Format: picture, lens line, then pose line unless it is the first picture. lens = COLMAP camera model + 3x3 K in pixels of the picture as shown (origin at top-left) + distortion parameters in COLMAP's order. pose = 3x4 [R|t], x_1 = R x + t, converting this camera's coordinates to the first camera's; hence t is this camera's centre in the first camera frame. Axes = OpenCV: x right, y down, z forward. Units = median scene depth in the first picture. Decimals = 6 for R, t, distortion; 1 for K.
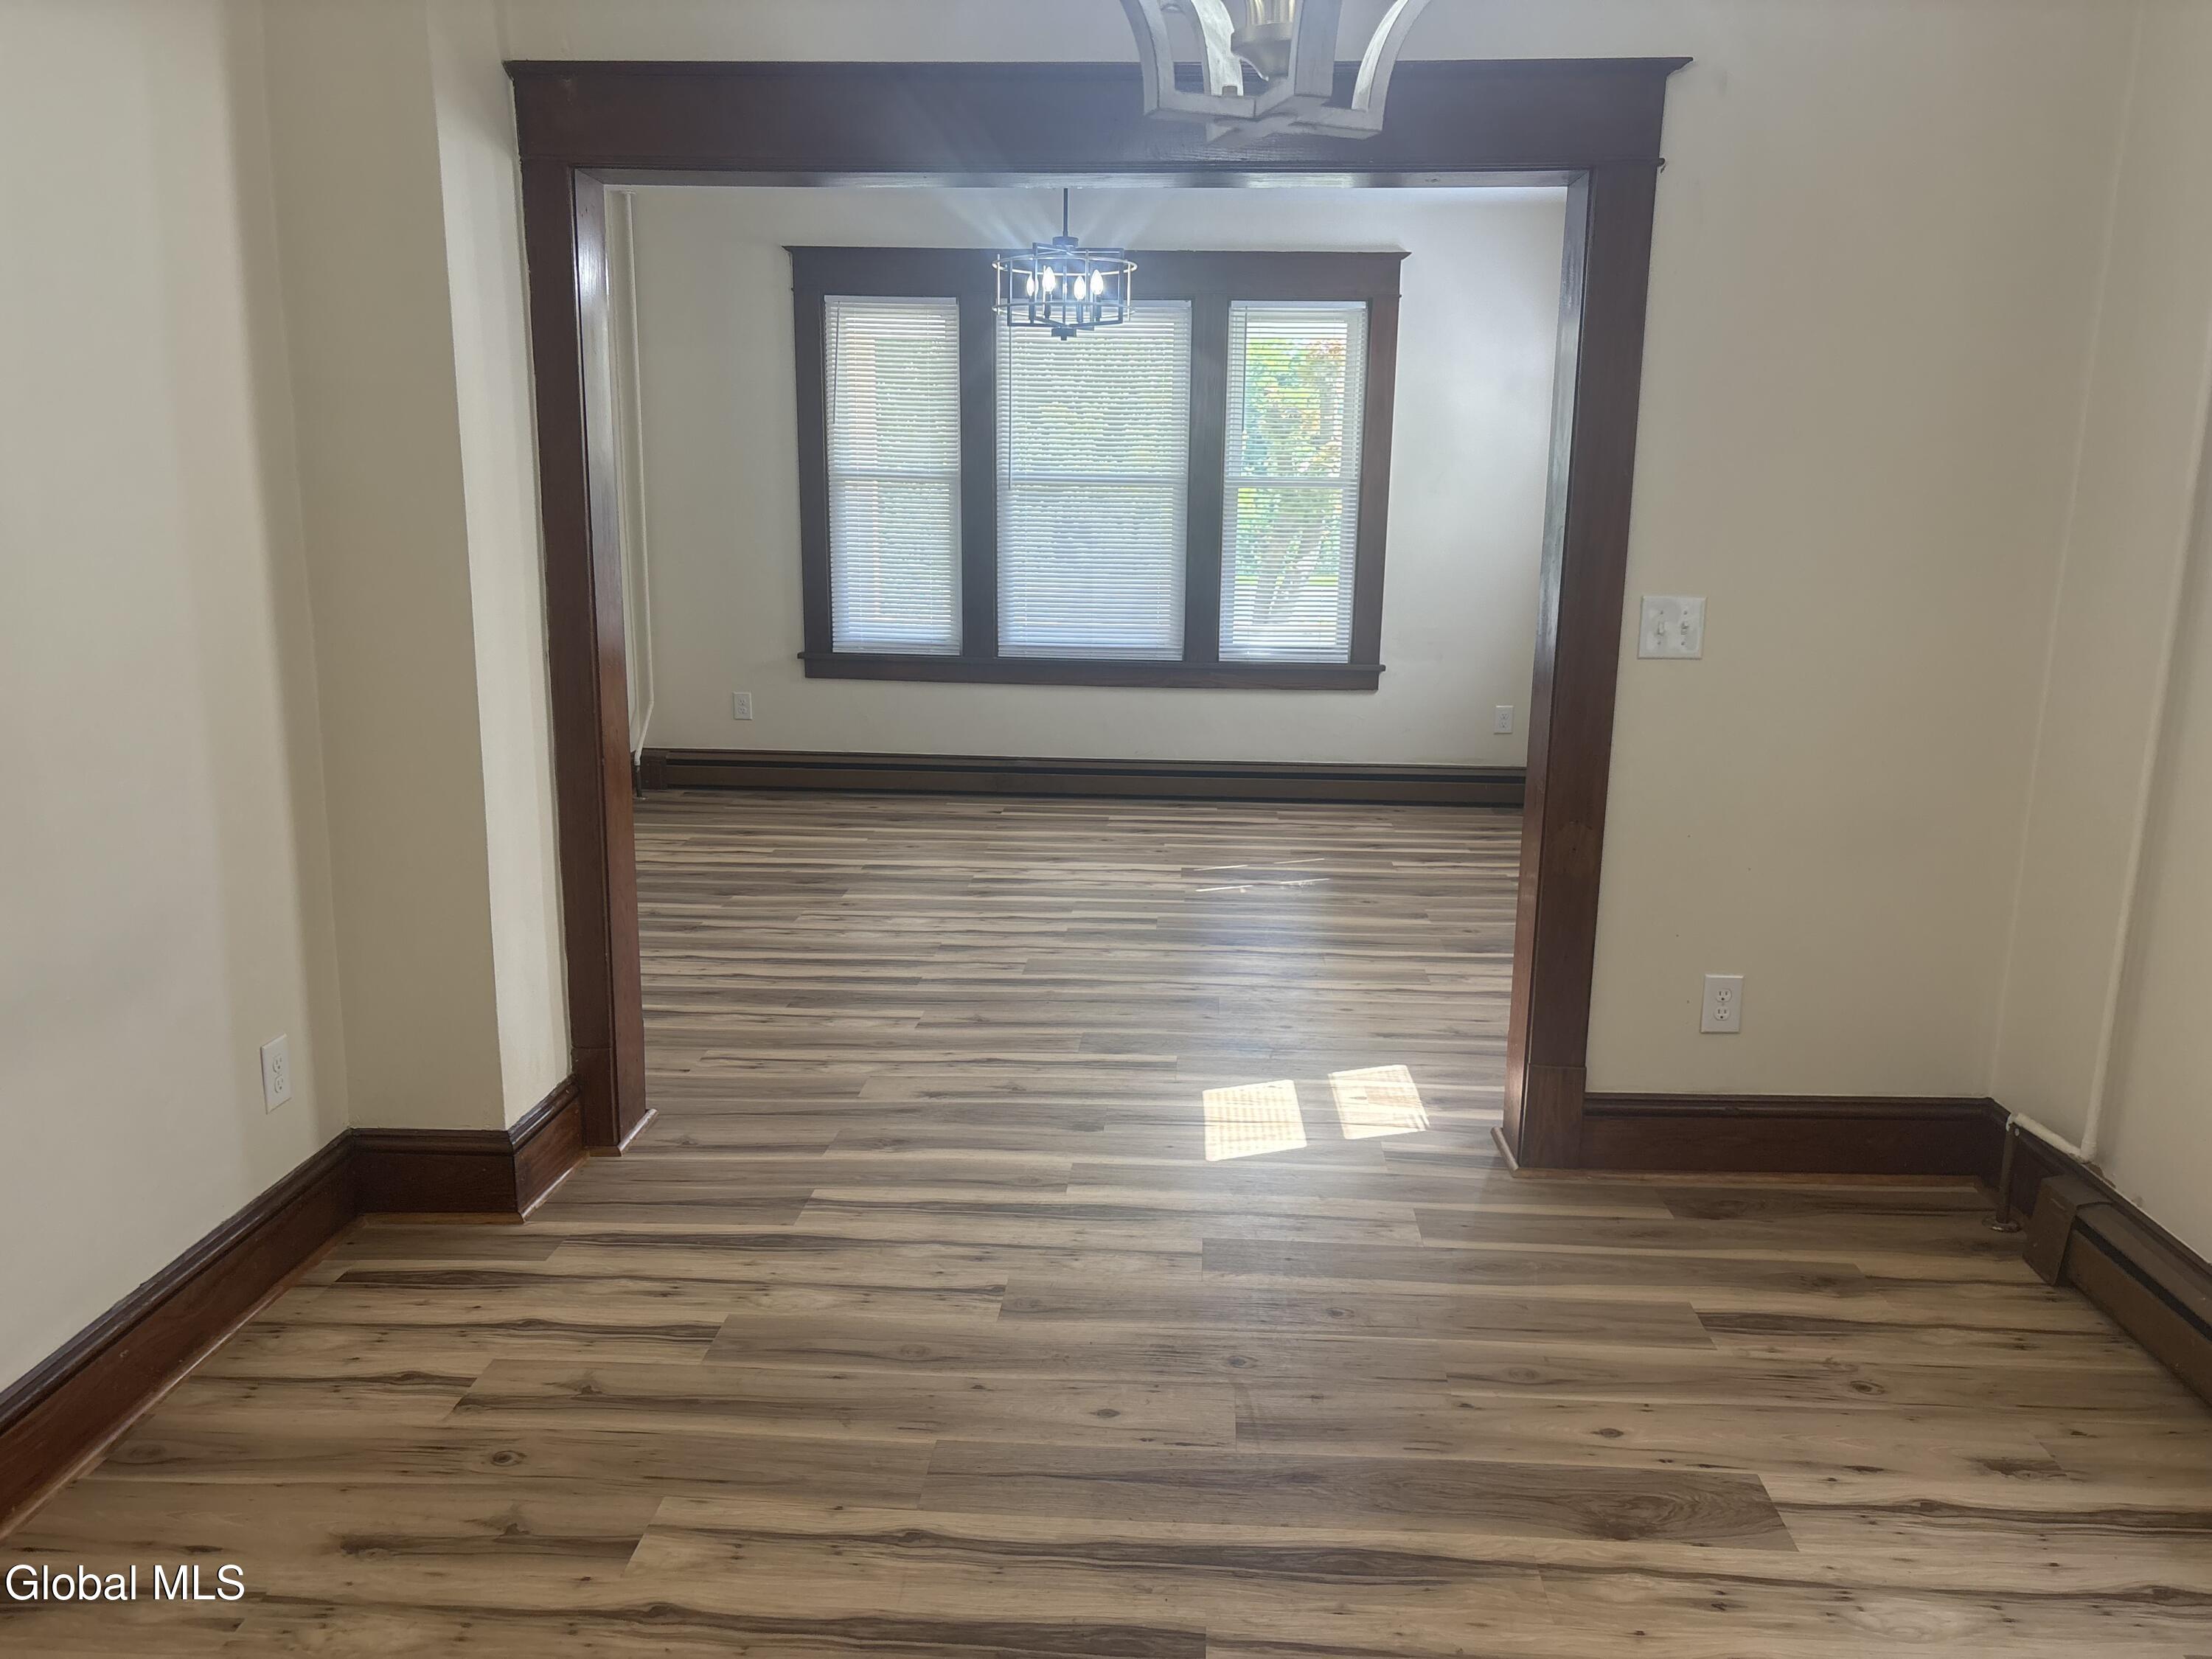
lens RADIAL K [[1683.7, 0, 1105.3], [0, 1683.7, 838.1], [0, 0, 1]] dist [0.059910, -0.066004]
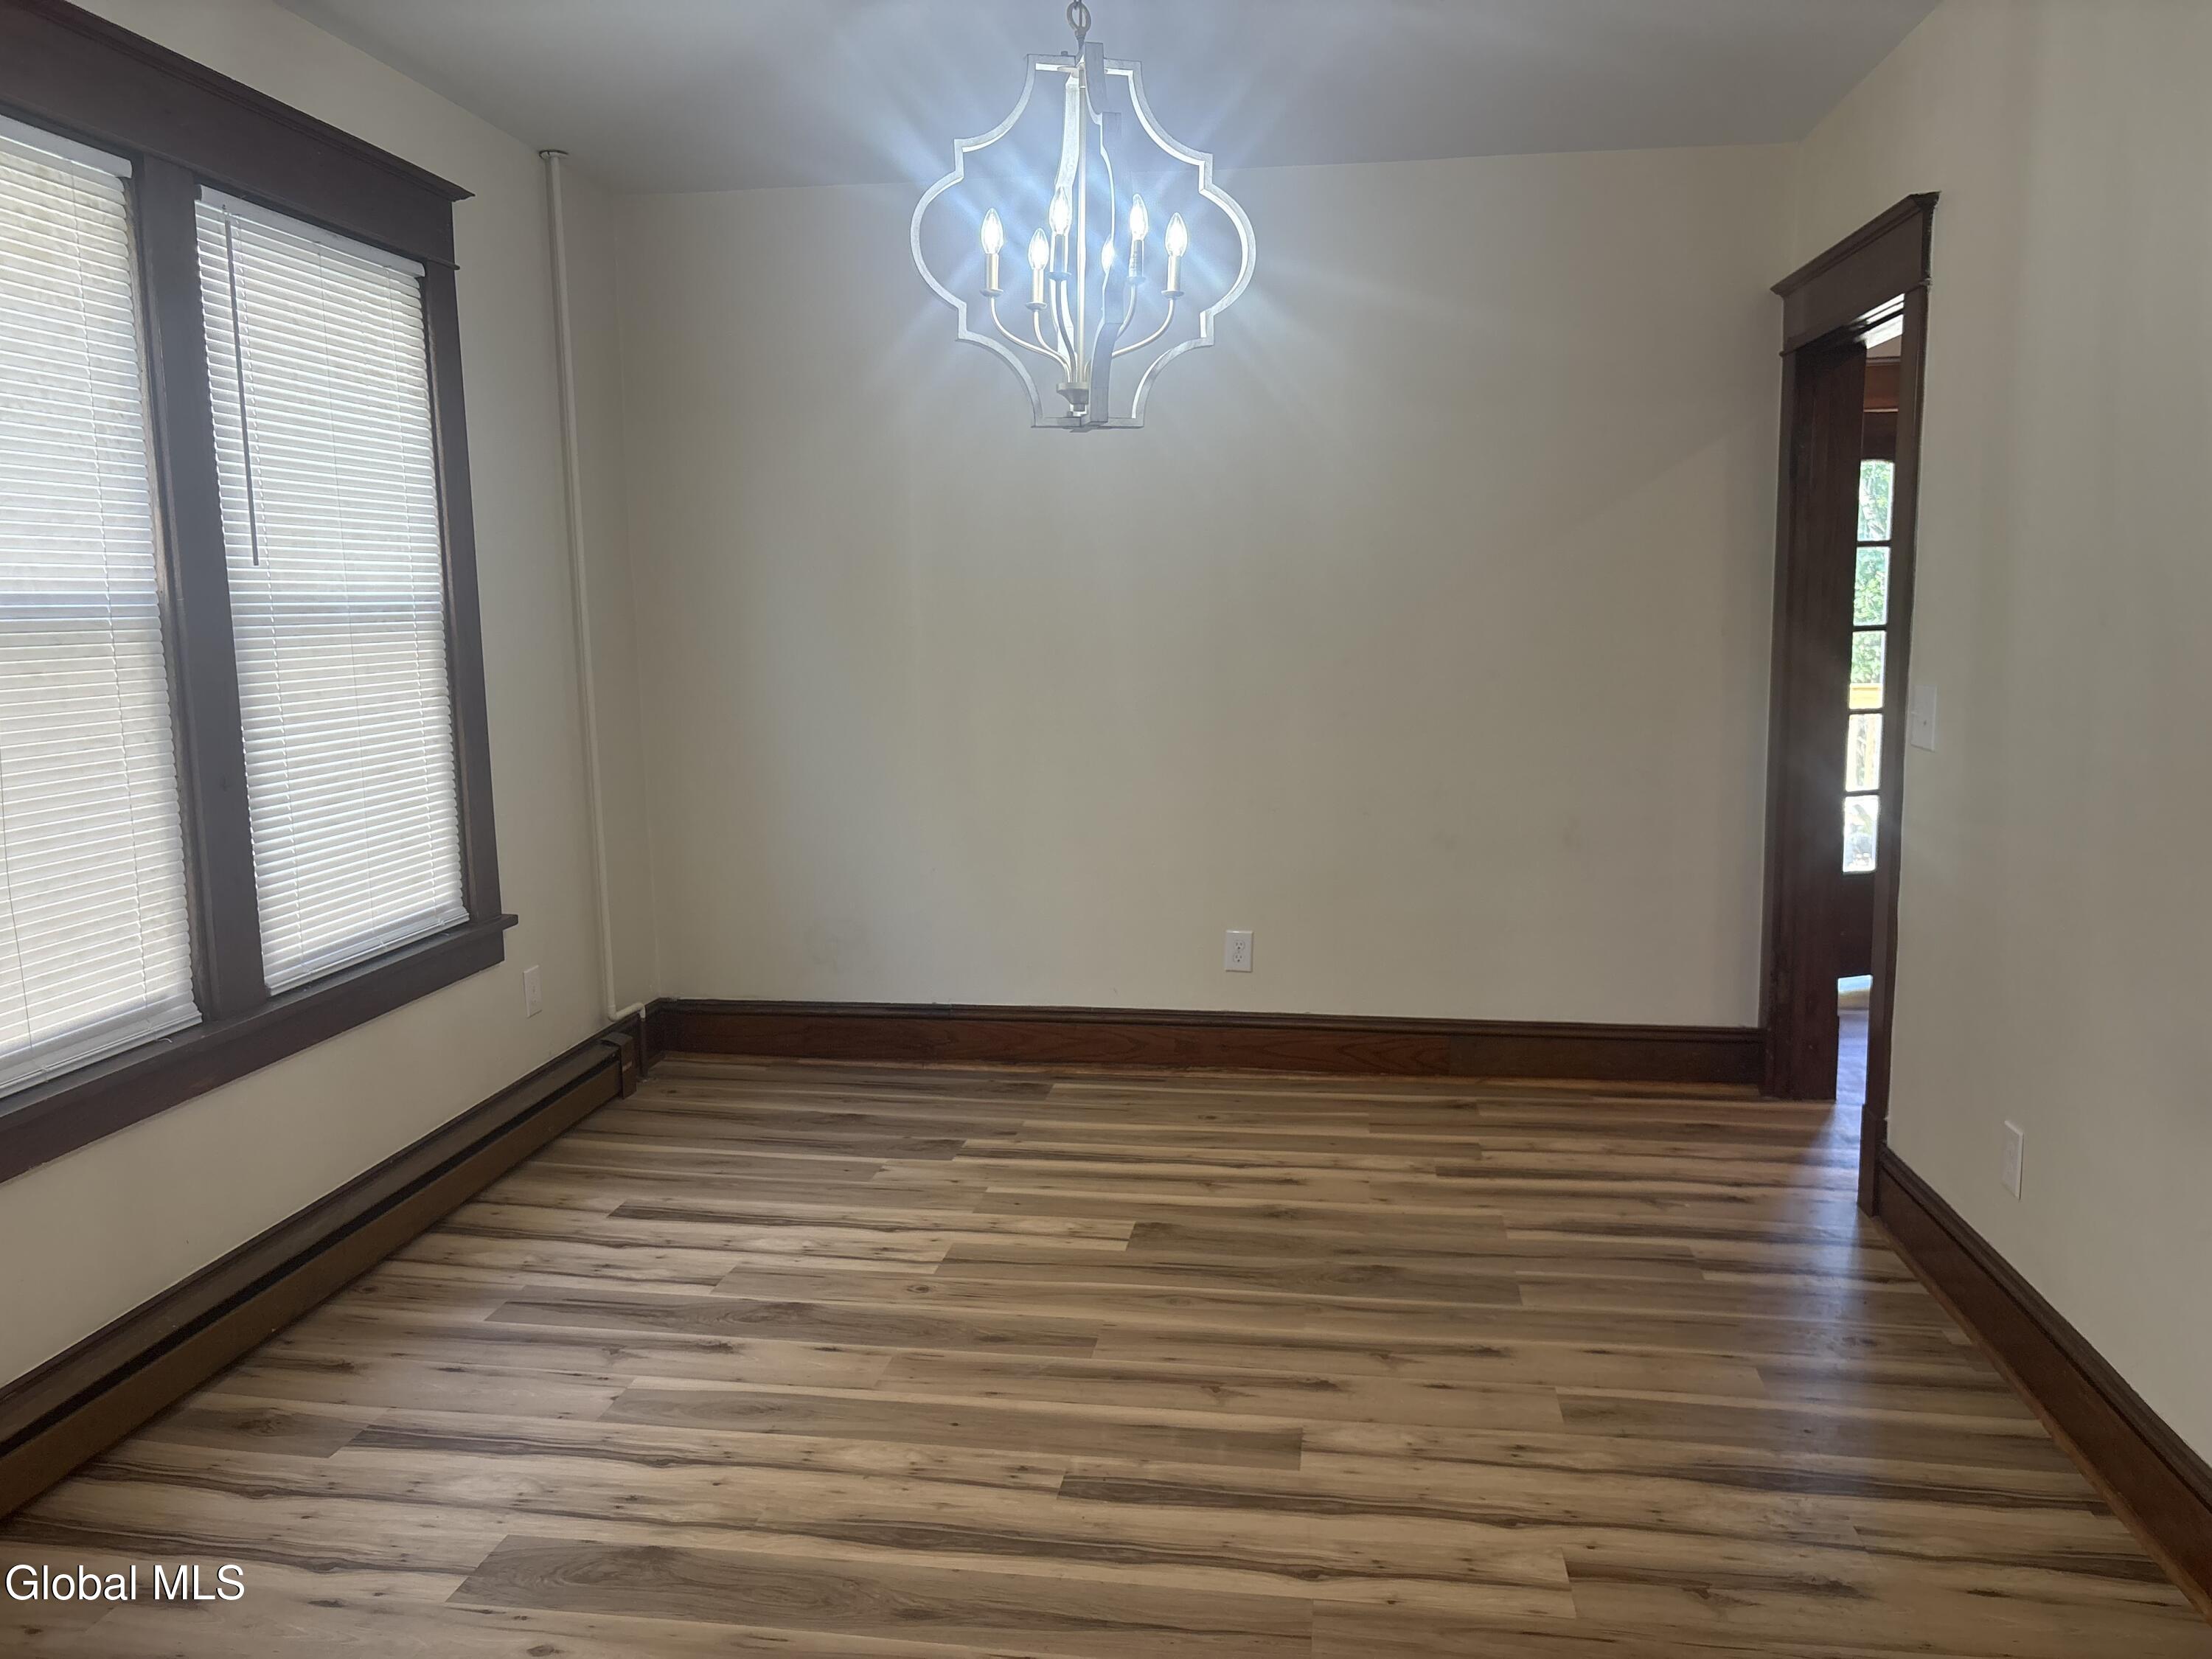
lens RADIAL K [[1683.7, 0, 1101.4], [0, 1683.7, 831.5], [0, 0, 1]] dist [0.059910, -0.066004]
pose [[-0.995563, -0.016798, 0.092581, -0.074695], [0.015361, 0.941718, 0.336052, -0.384310], [-0.092830, 0.335983, -0.937282, 1.862037]]
